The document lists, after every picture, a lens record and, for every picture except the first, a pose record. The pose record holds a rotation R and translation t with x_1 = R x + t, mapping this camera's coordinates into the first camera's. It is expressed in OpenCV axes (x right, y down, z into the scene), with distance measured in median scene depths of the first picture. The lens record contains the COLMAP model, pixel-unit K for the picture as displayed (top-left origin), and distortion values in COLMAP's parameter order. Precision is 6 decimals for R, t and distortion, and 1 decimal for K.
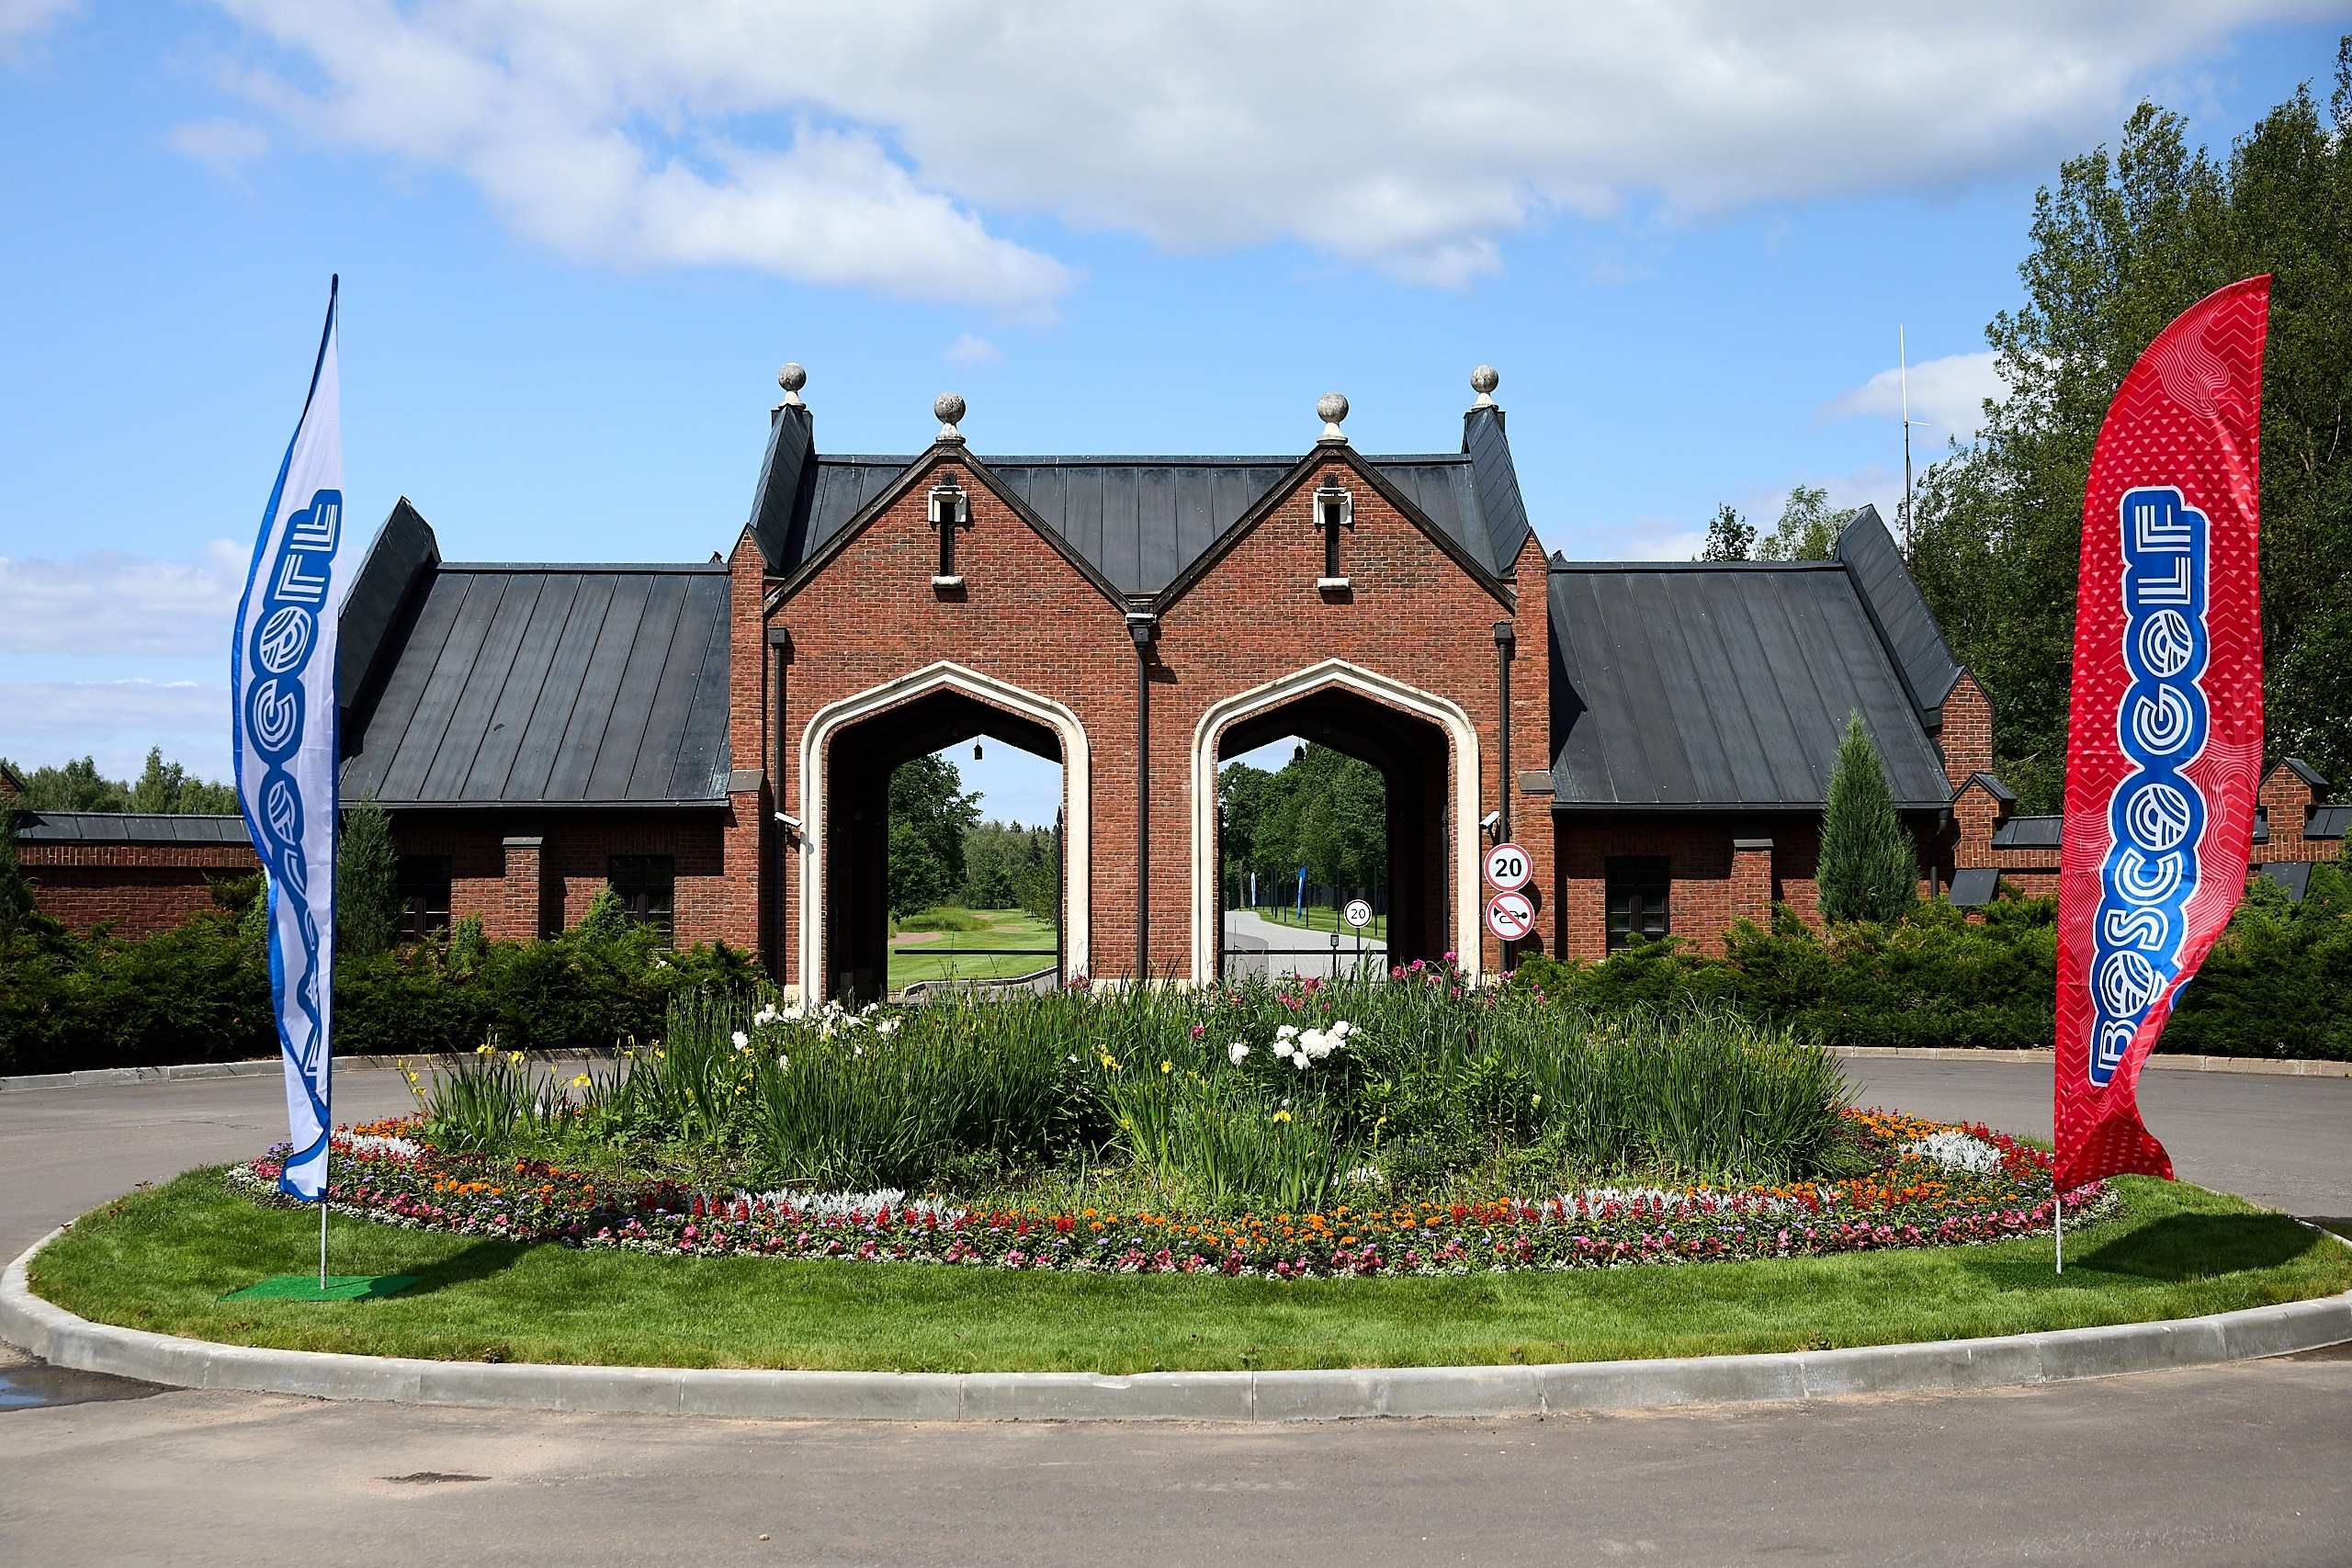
lens RADIAL K [[4809.7, 0, 1176.0], [0, 4809.7, 784.0], [0, 0, 1]] dist [0.038203, -0.123822]
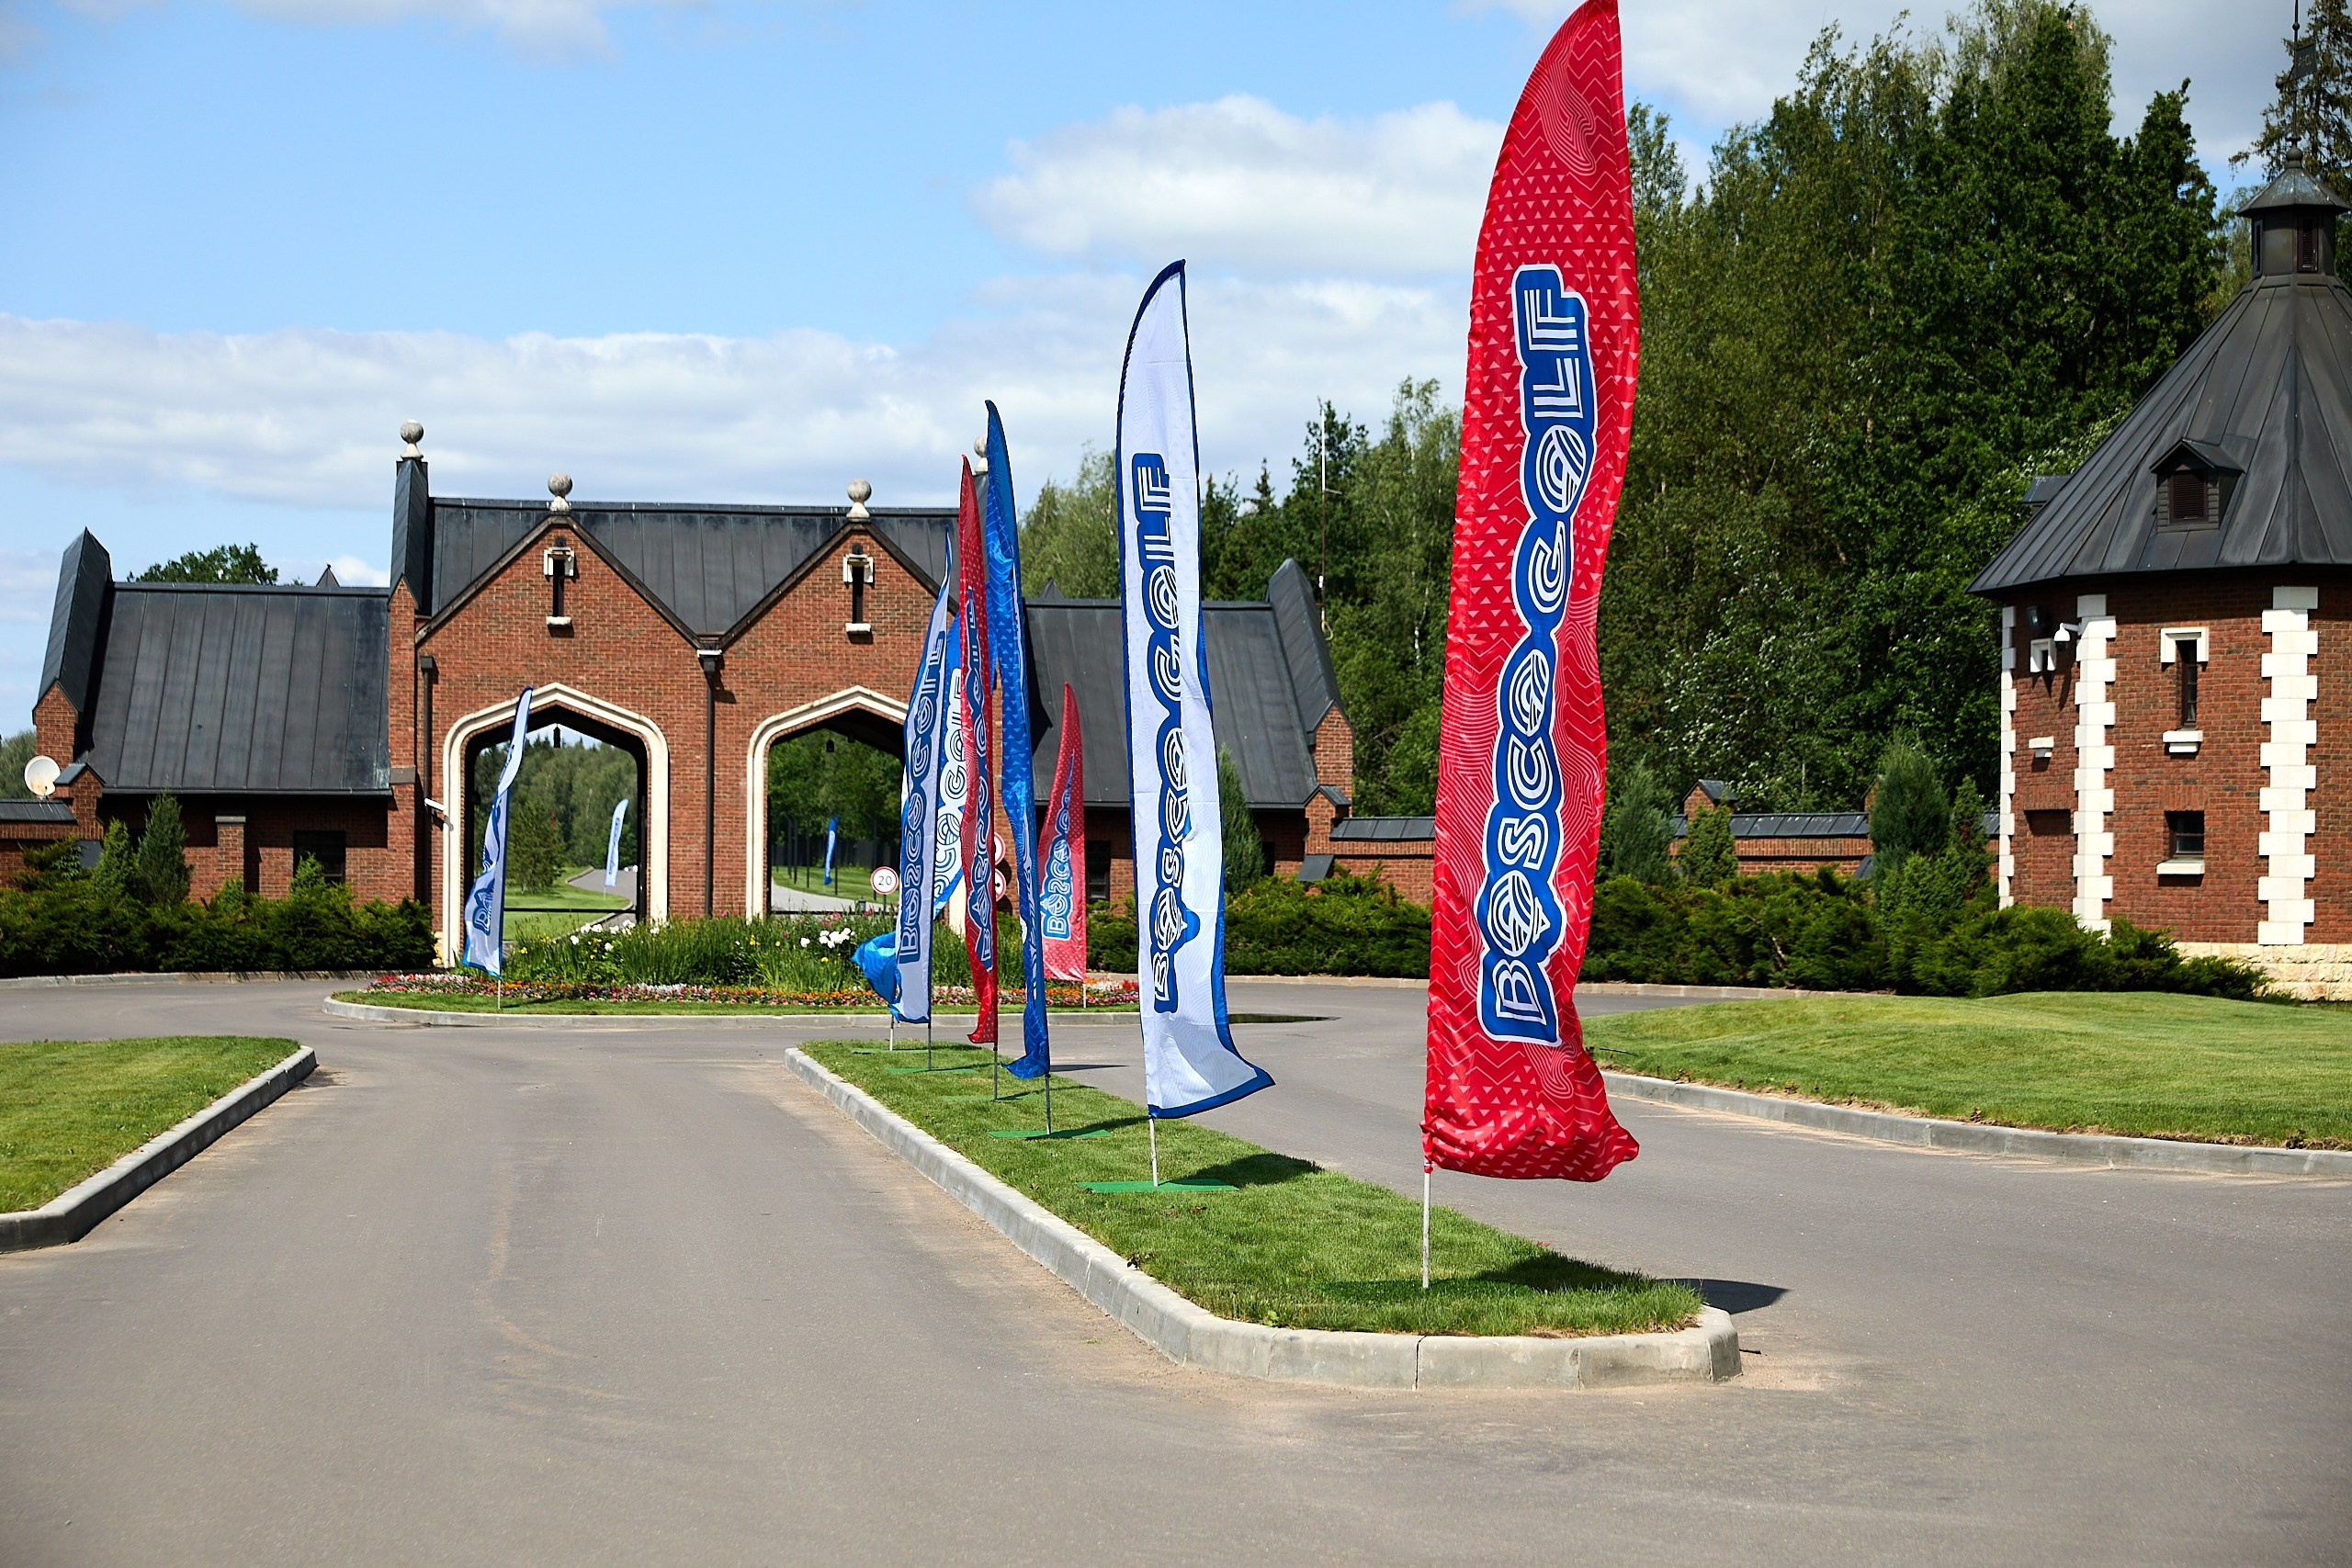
lens RADIAL K [[4809.7, 0, 1176.0], [0, 4809.7, 784.0], [0, 0, 1]] dist [0.038203, -0.123822]
pose [[0.995142, 0.012811, 0.097609, -0.008212], [-0.013476, 0.999890, 0.006155, -0.008727], [-0.097519, -0.007440, 0.995206, -0.304382]]
